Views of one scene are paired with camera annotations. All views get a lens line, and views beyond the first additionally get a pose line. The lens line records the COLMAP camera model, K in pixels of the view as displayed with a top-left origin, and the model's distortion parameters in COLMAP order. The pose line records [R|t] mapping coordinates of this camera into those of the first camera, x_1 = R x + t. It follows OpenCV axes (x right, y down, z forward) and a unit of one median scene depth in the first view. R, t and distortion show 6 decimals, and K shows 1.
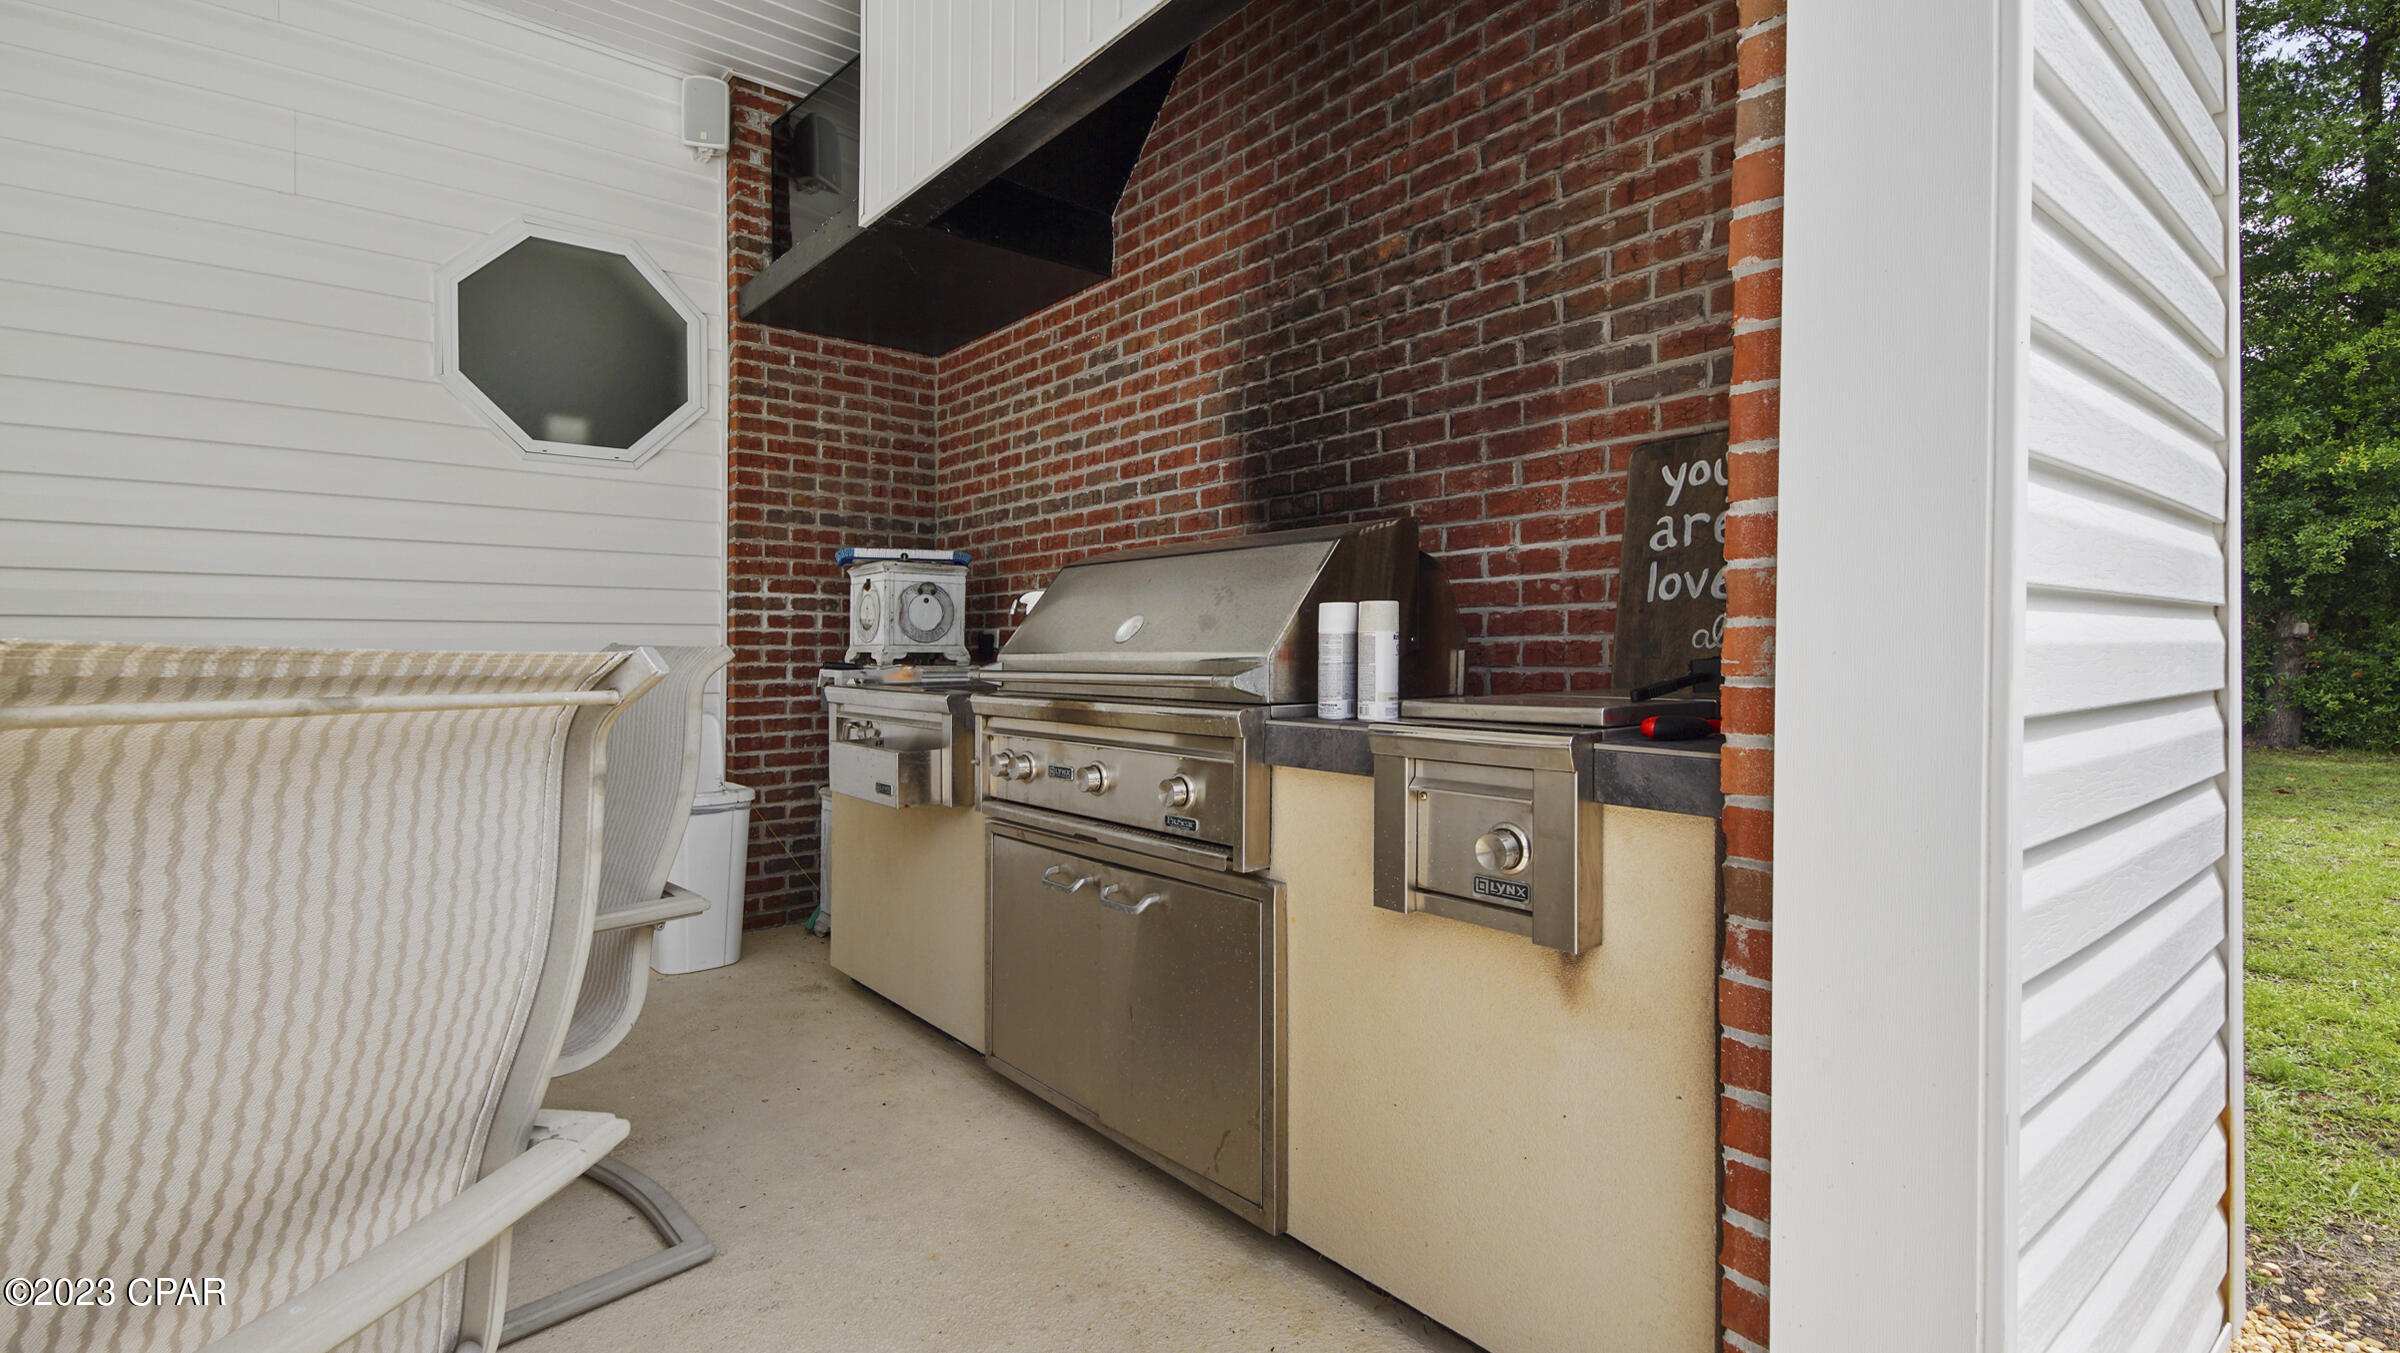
lens RADIAL K [[1076.0, 0, 1200.0], [0, 1076.0, 676.5], [0, 0, 1]] dist [0.023907, -0.000157]
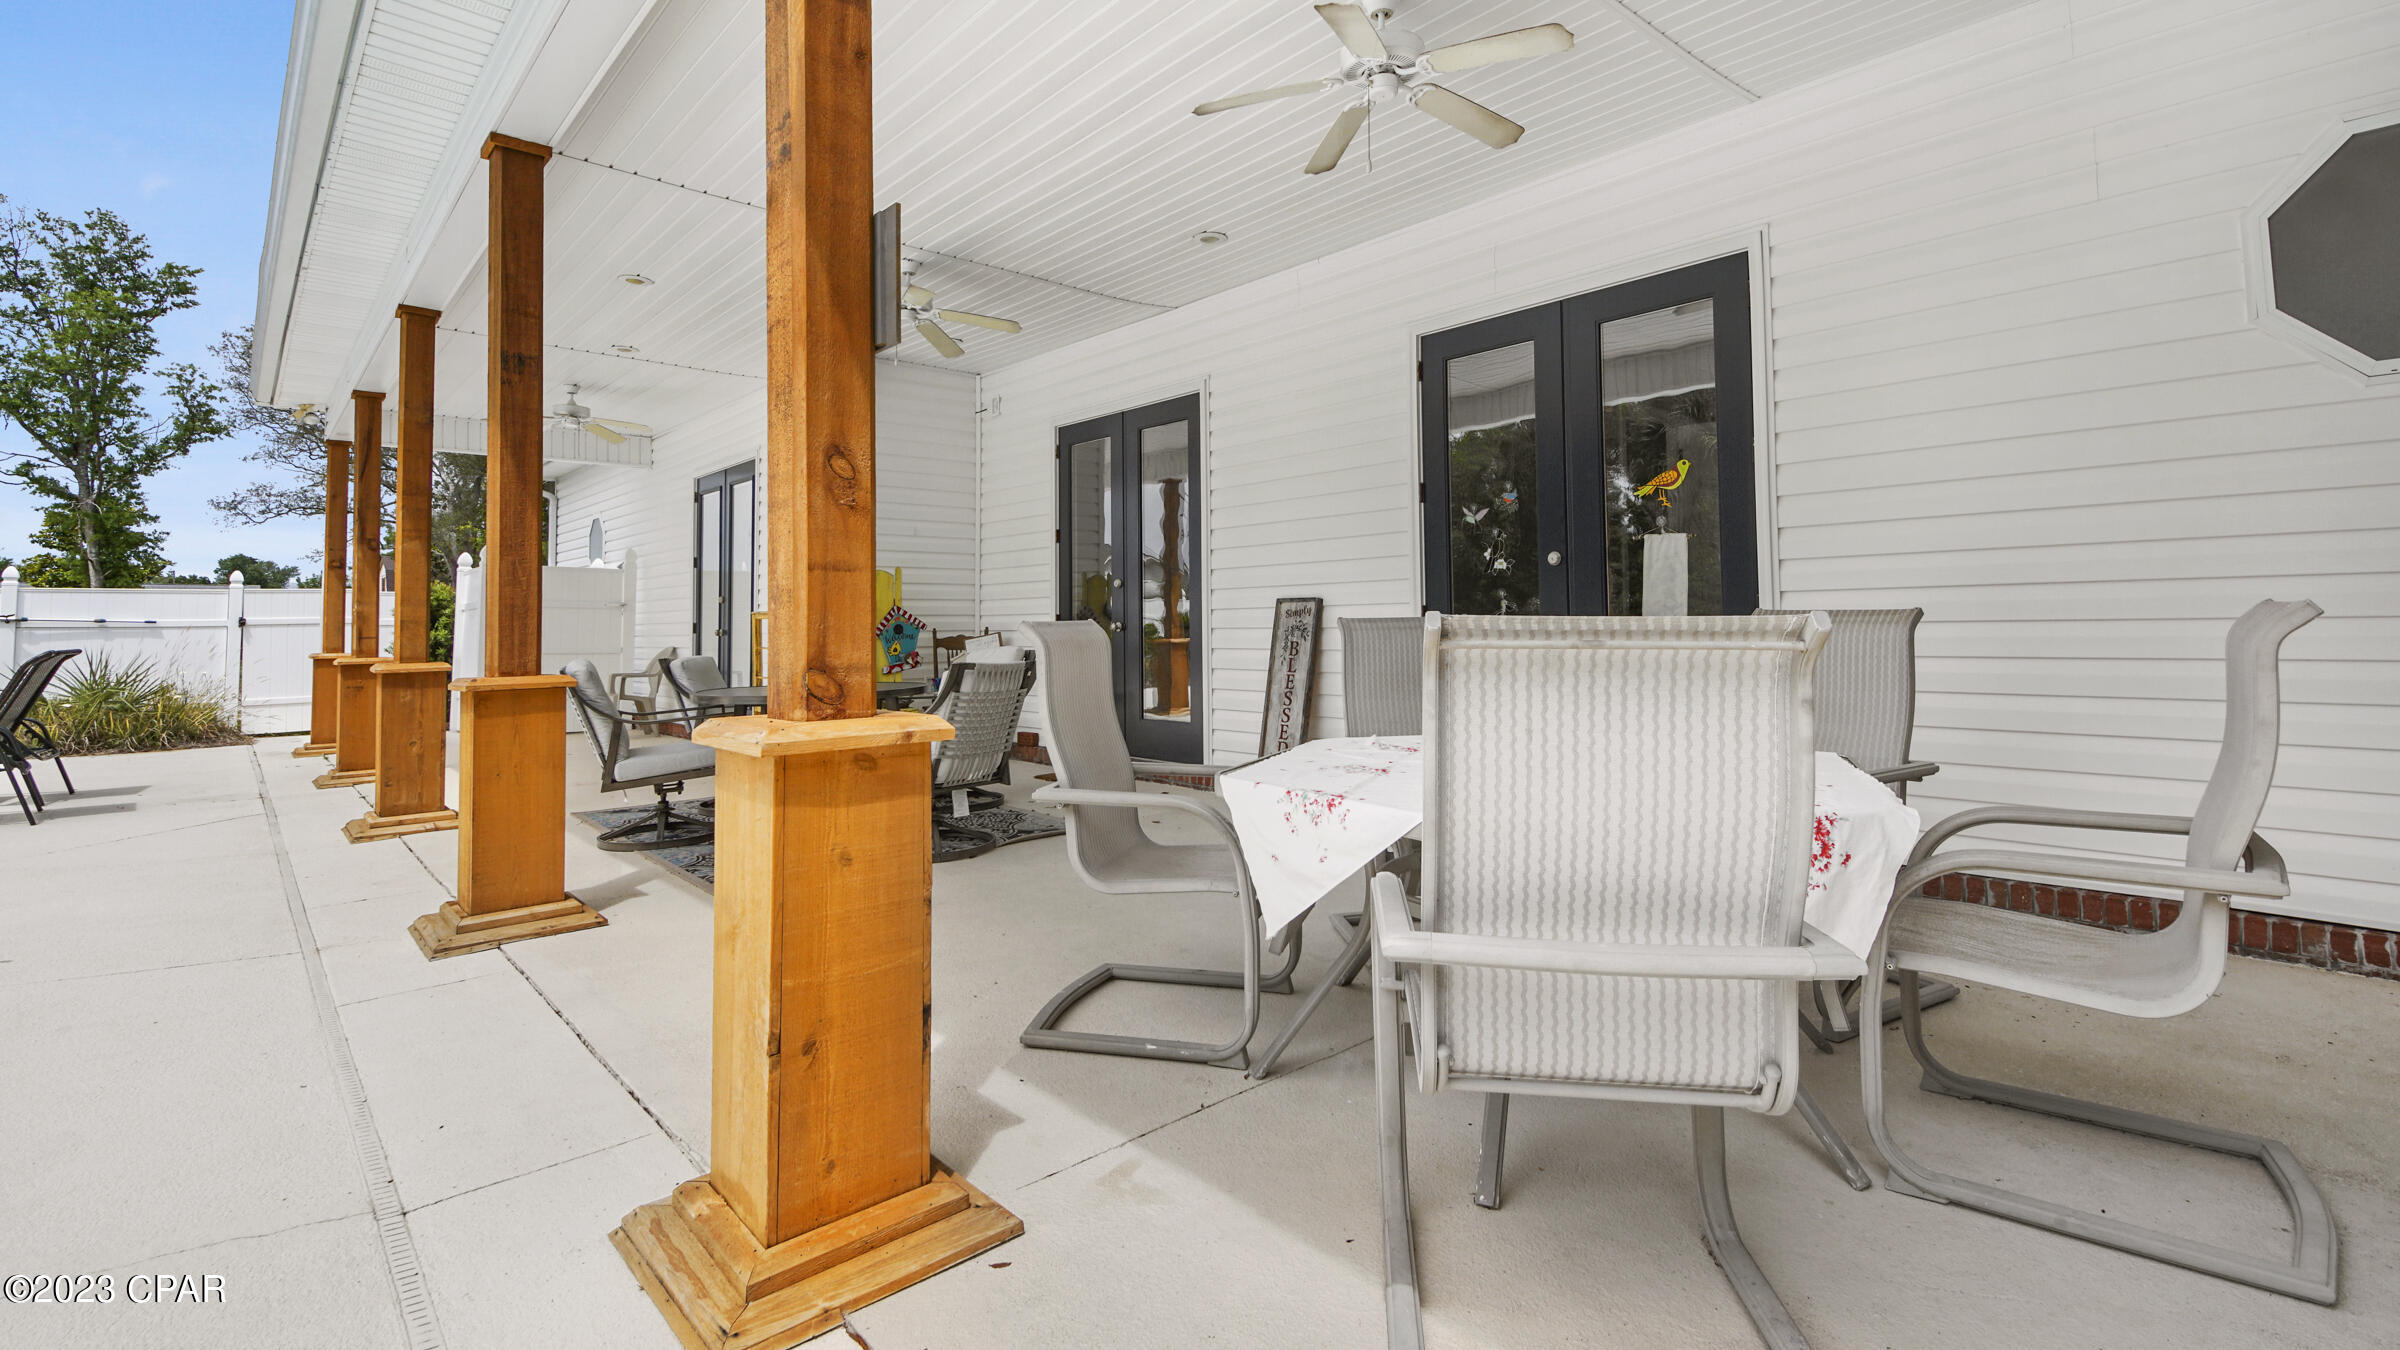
lens RADIAL K [[1076.0, 0, 1200.0], [0, 1076.0, 675.0], [0, 0, 1]] dist [0.023907, -0.000157]
pose [[0.044398, 0.042488, -0.998110, 0.845138], [-0.007924, 0.999079, 0.042177, 0.002401], [0.998982, 0.006036, 0.044694, 0.125846]]
